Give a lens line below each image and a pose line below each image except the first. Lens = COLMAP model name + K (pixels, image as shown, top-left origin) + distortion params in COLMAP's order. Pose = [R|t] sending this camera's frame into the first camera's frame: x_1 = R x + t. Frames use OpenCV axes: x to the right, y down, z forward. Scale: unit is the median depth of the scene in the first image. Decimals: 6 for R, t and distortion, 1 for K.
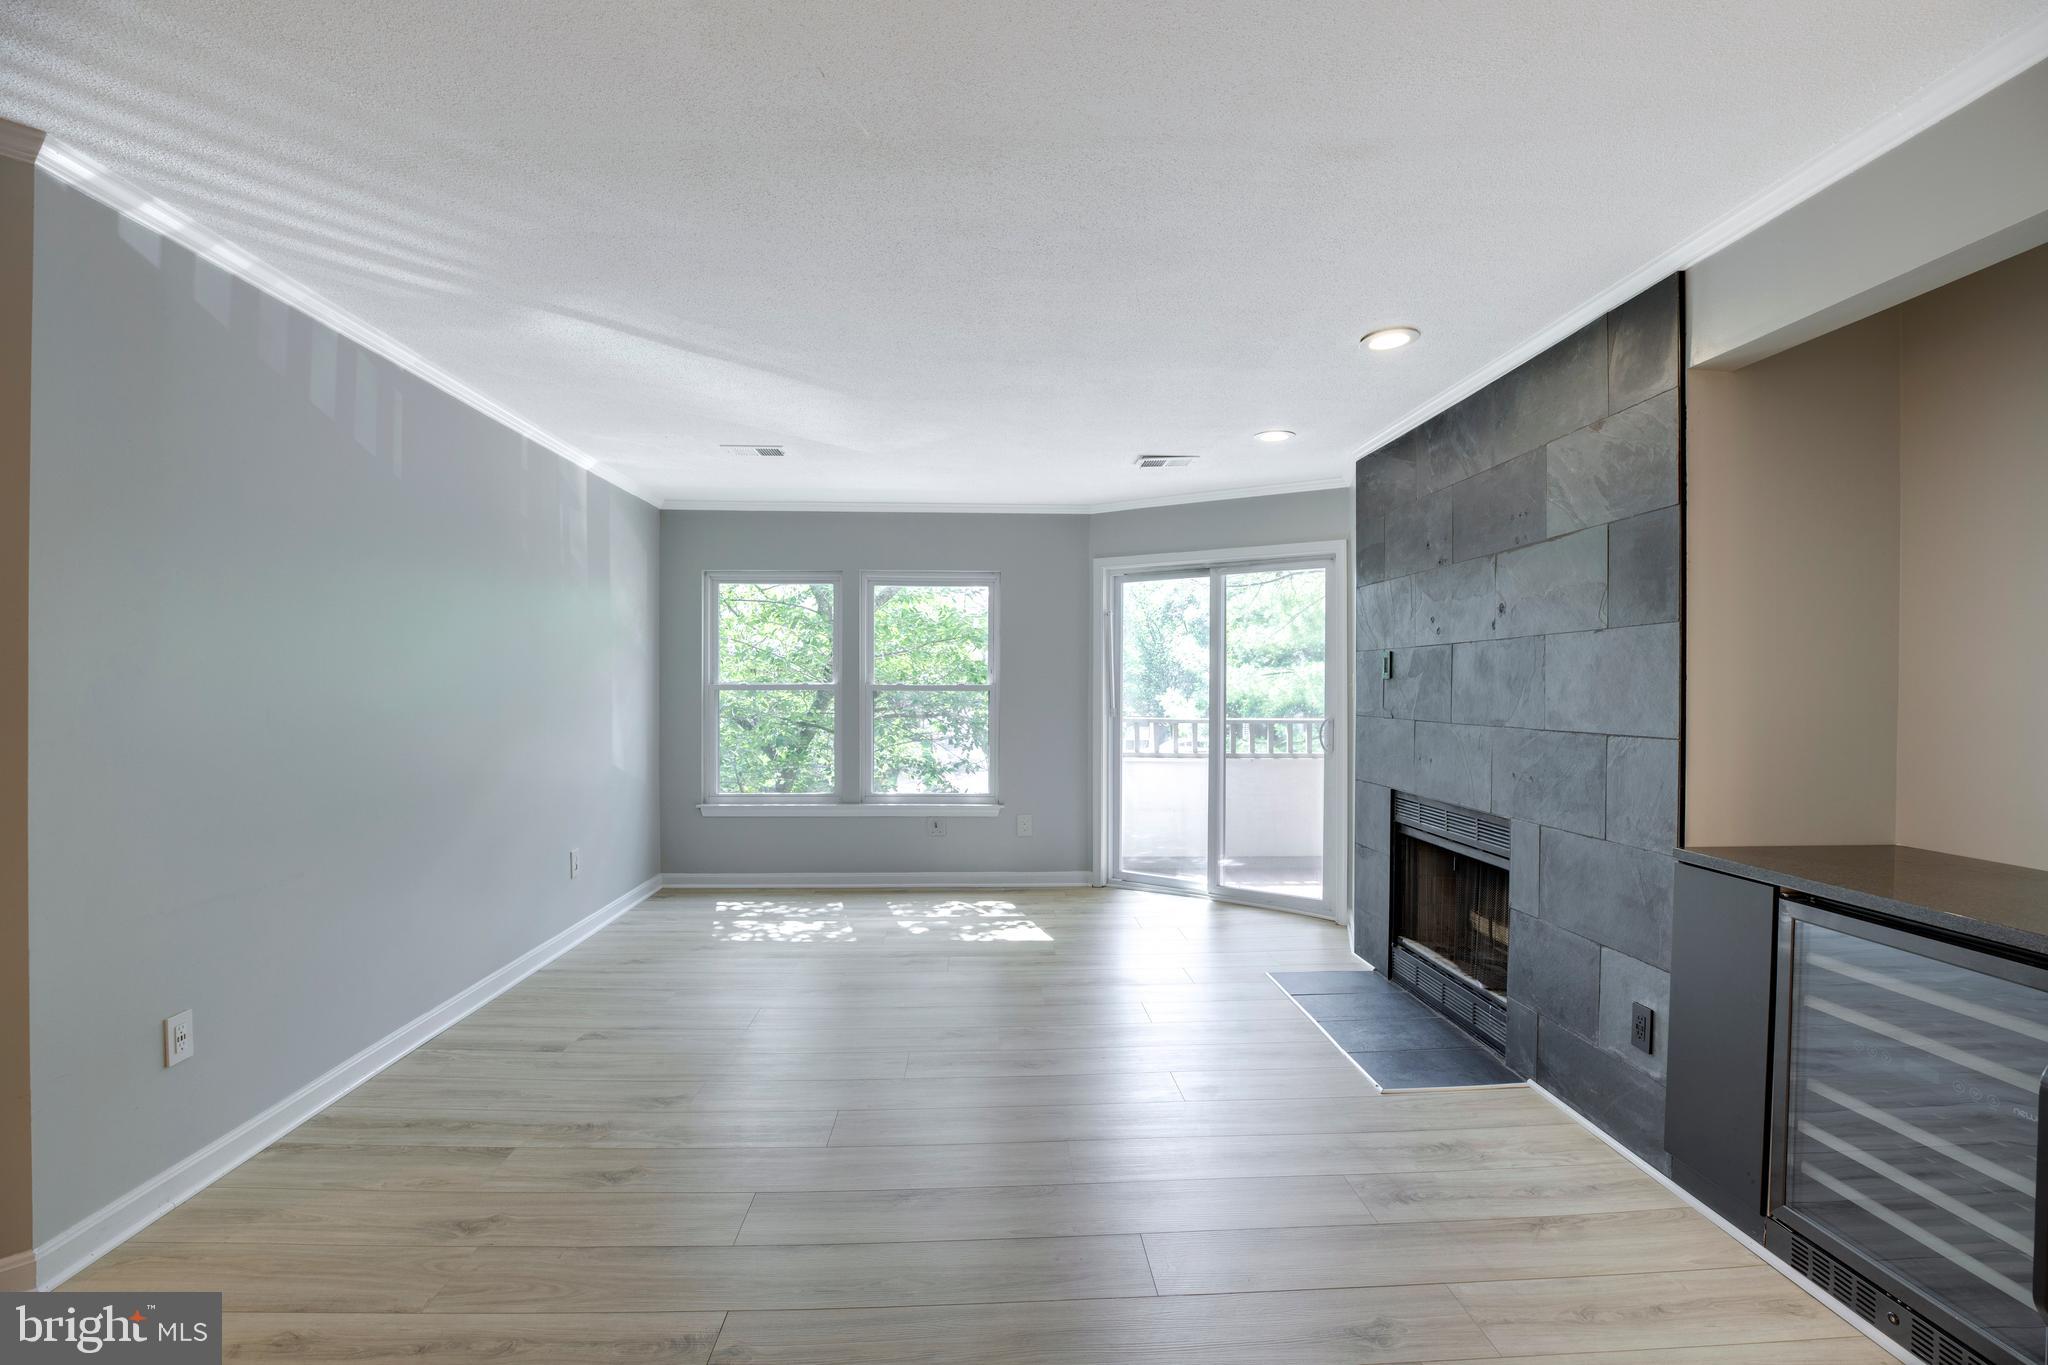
lens RADIAL K [[941.3, 0, 1032.4], [0, 941.3, 694.0], [0, 0, 1]] dist [-0.045866, 0.012919]
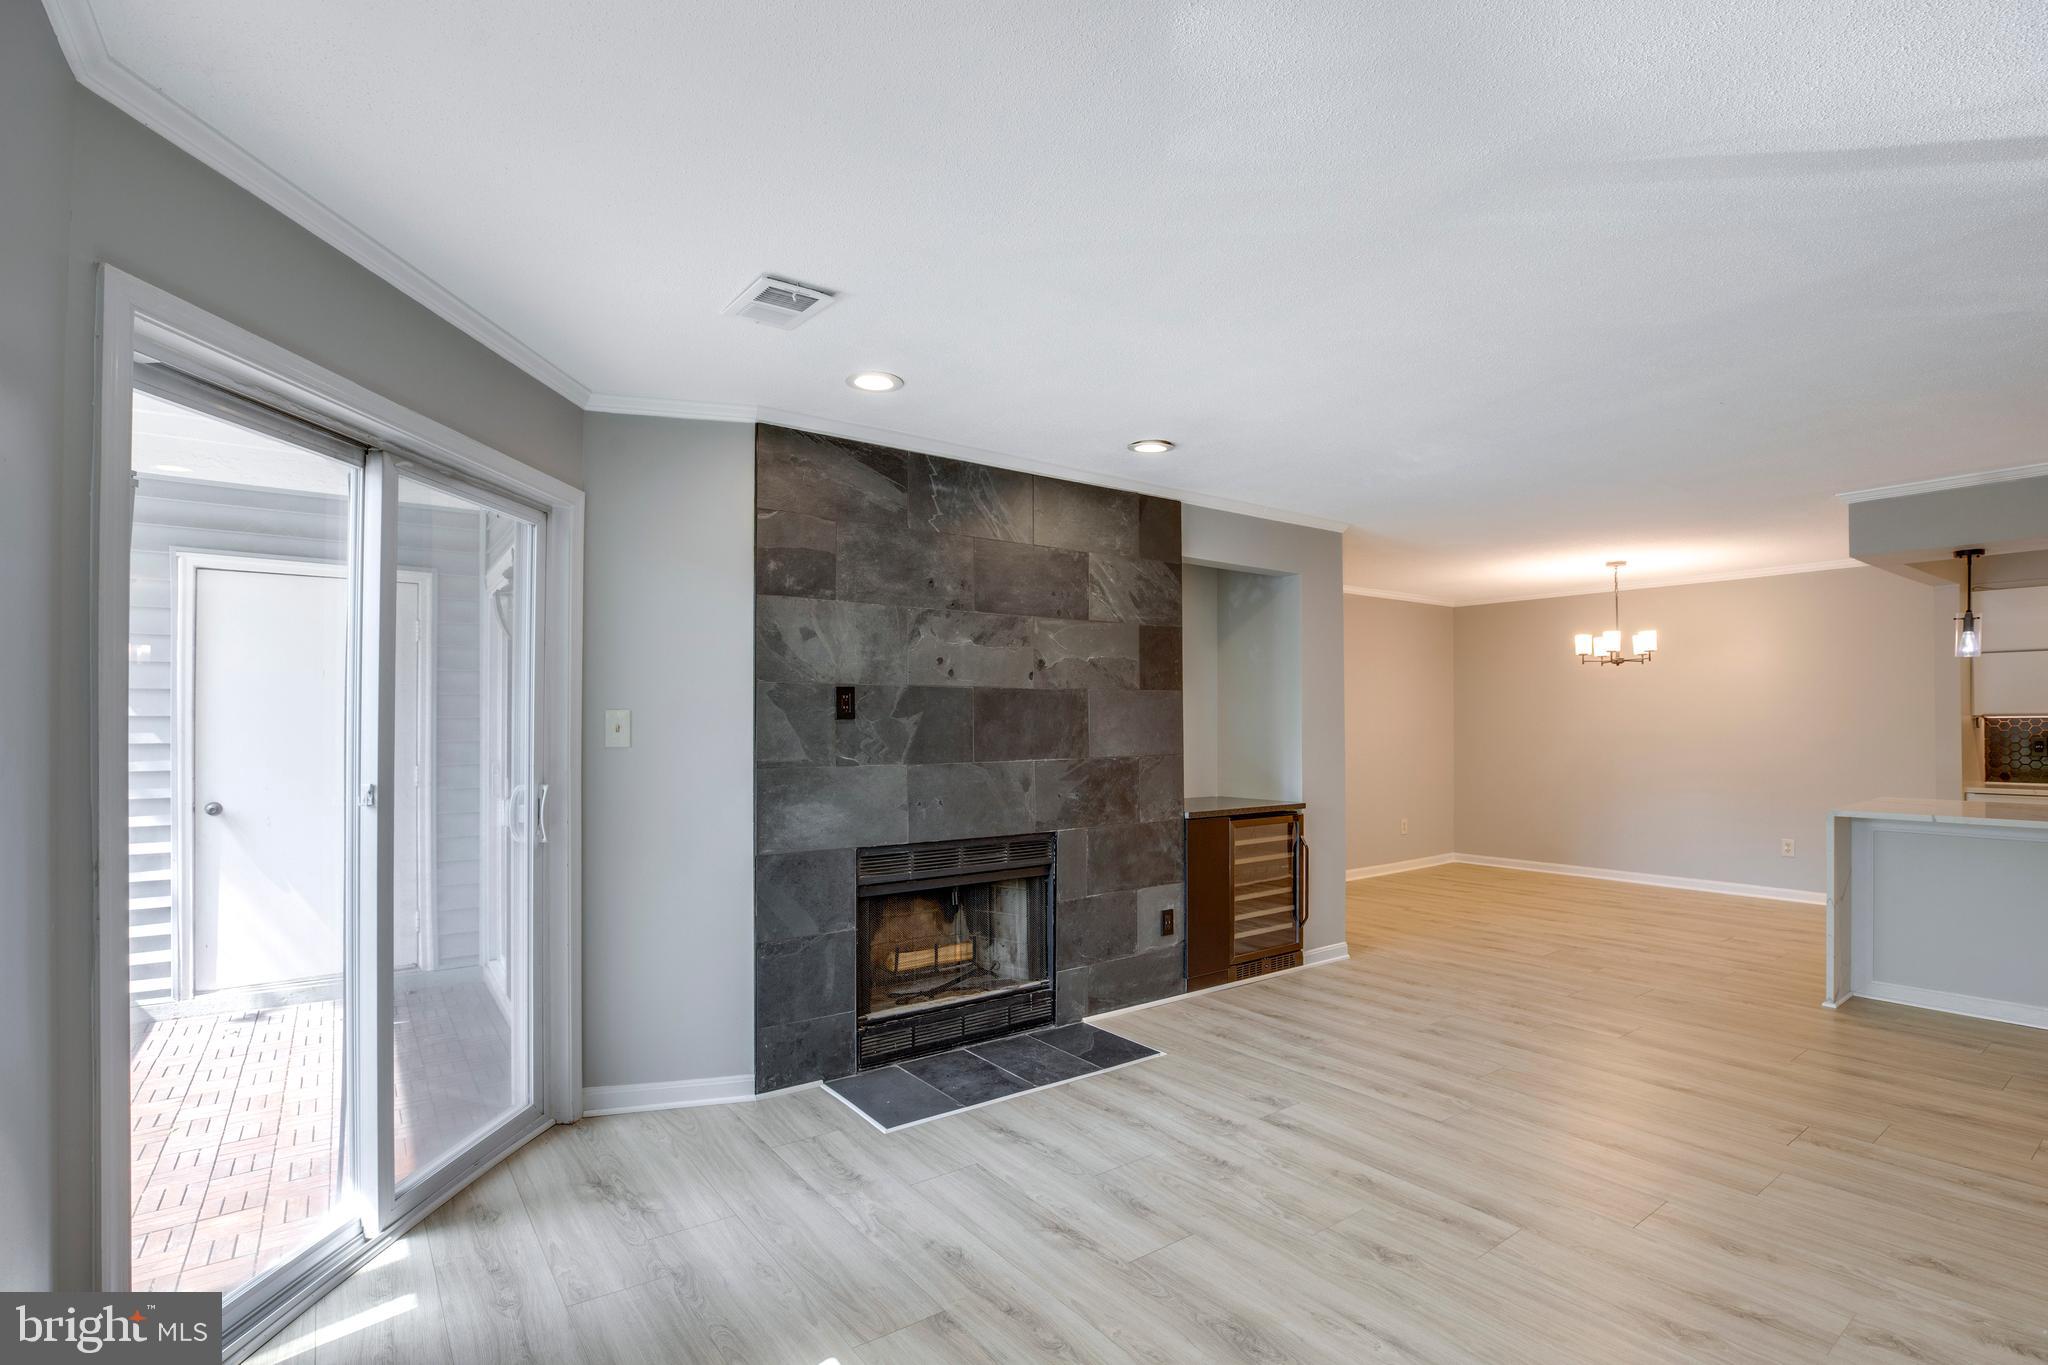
lens RADIAL K [[963.4, 0, 1035.2], [0, 963.4, 704.5], [0, 0, 1]] dist [-0.047519, 0.013523]
pose [[-0.552057, 0.013321, 0.833700, -0.500782], [0.008149, 0.999911, -0.010581, -0.021710], [-0.833766, 0.000953, -0.552117, 1.549643]]
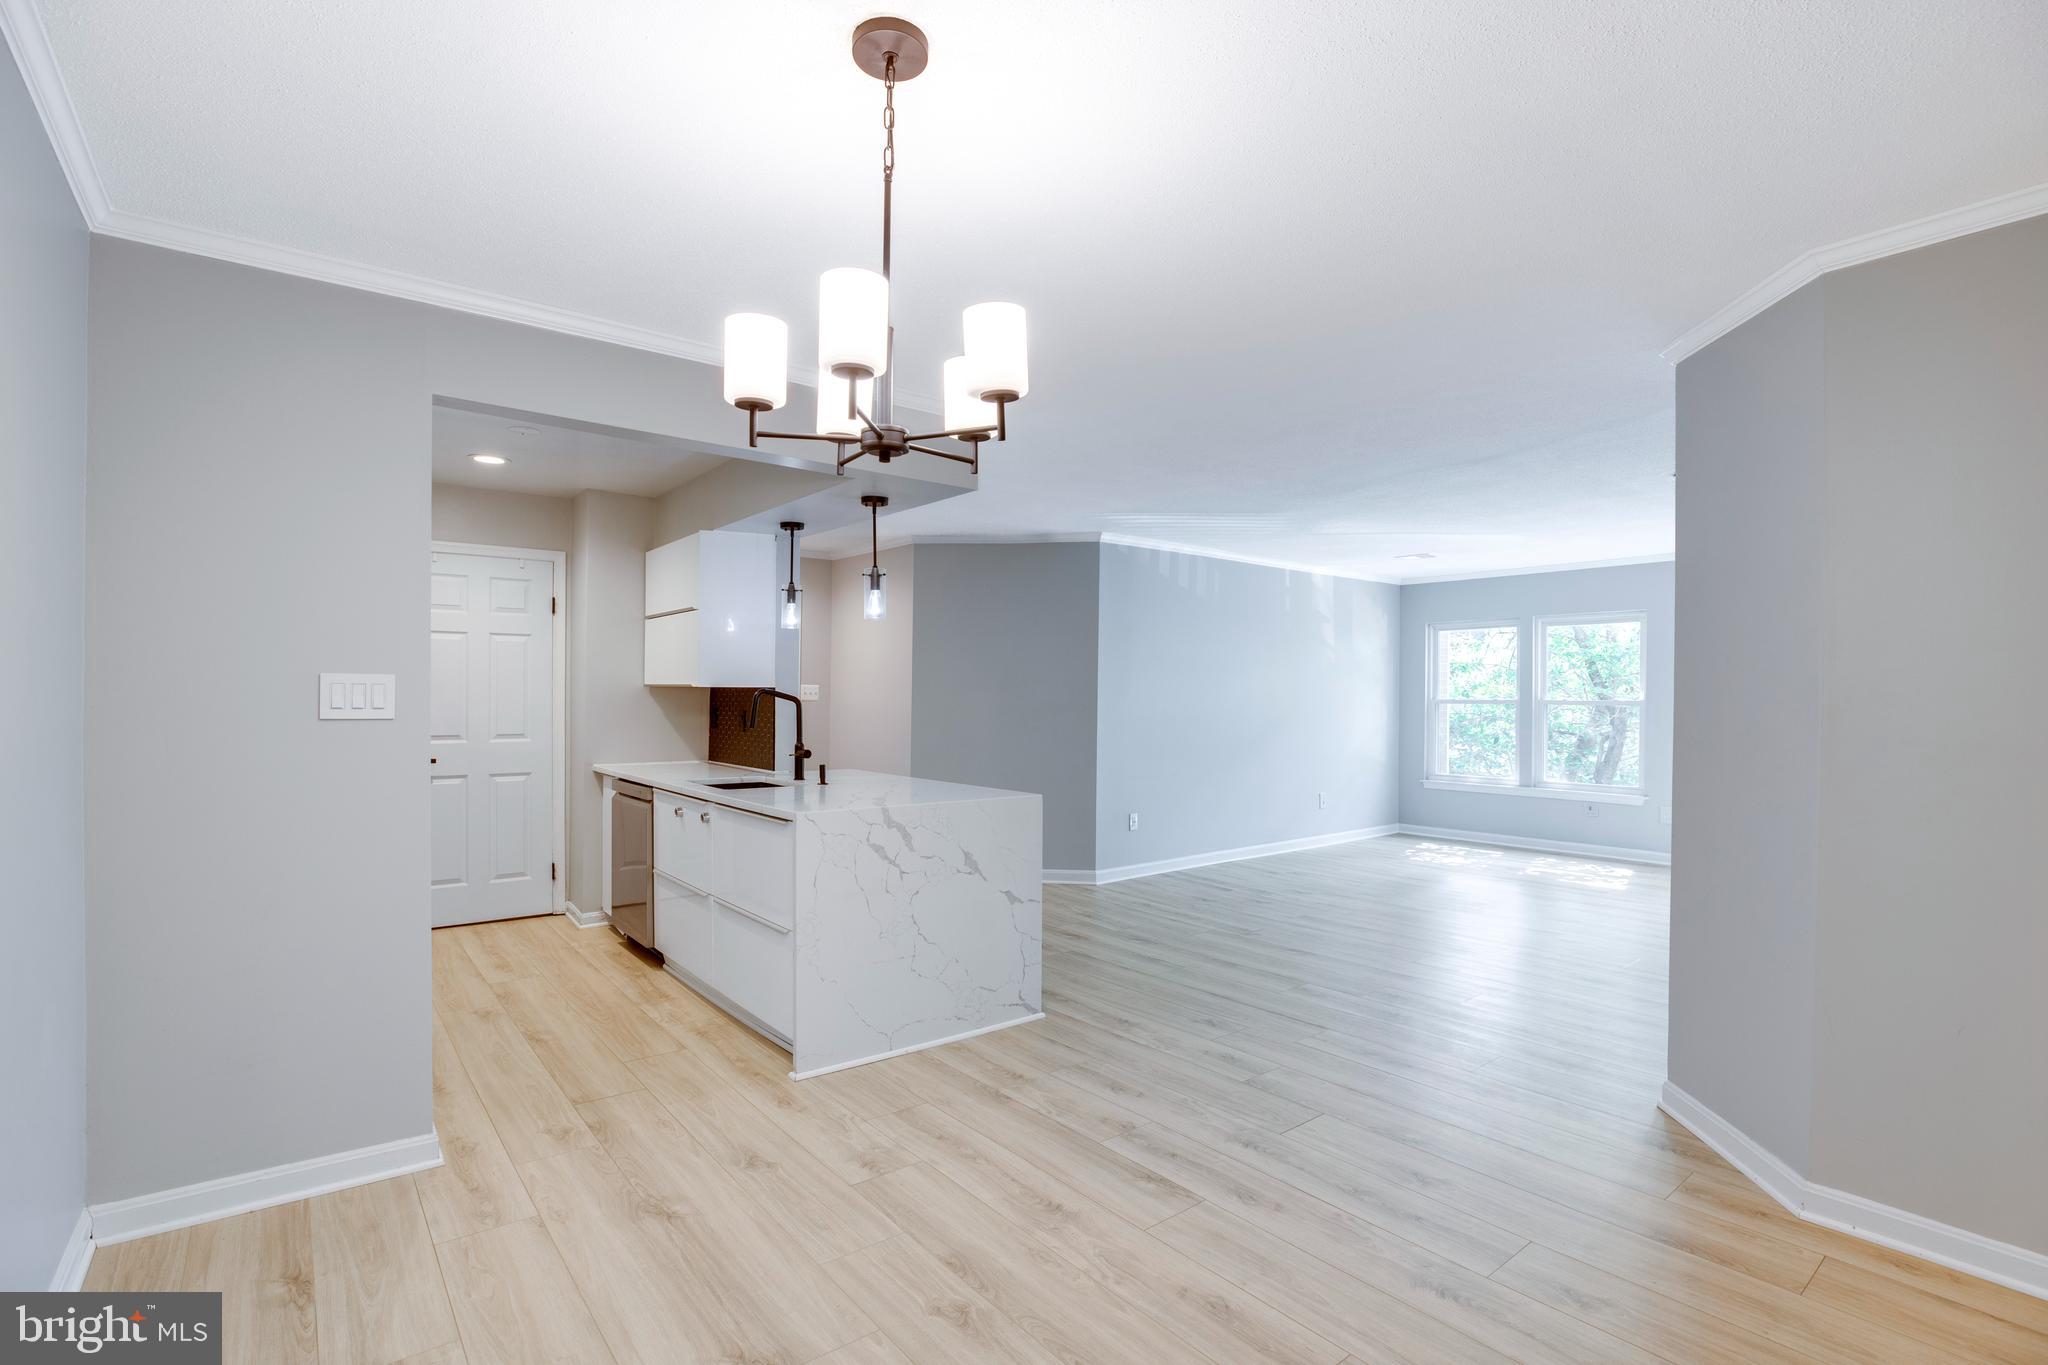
lens RADIAL K [[951.7, 0, 1030.0], [0, 951.7, 694.9], [0, 0, 1]] dist [-0.045726, 0.011975]
pose [[0.584227, -0.001524, -0.811589, 0.836124], [-0.011117, 0.999889, -0.009881, 0.006881], [0.811514, 0.014795, 0.584146, -0.654742]]
